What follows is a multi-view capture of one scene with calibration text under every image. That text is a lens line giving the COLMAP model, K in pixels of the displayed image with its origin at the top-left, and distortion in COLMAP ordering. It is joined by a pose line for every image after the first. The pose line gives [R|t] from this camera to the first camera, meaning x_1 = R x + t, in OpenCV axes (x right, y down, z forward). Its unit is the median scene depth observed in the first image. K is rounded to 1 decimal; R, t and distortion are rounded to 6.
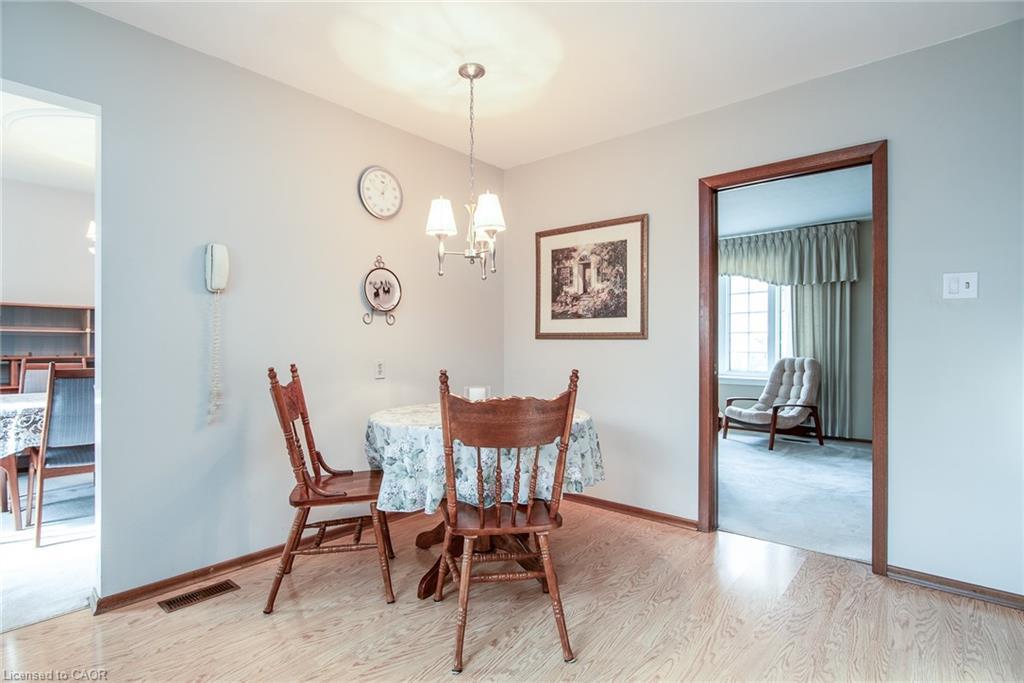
lens RADIAL K [[511.6, 0, 510.0], [0, 511.6, 336.9], [0, 0, 1]] dist [-0.006861, -0.001224]
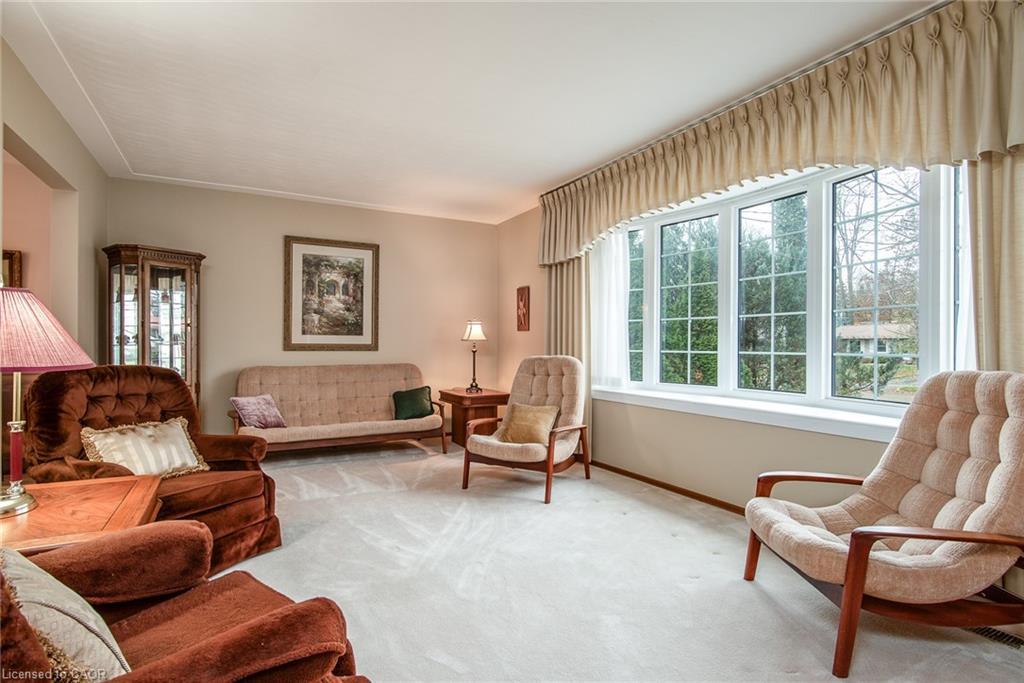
lens RADIAL K [[511.6, 0, 512.2], [0, 511.6, 339.7], [0, 0, 1]] dist [-0.006861, -0.001224]
pose [[0.930118, -0.000922, -0.367261, 0.393243], [0.001284, 0.999999, 0.000742, 0.018788], [0.367260, -0.001162, 0.930118, 0.573991]]
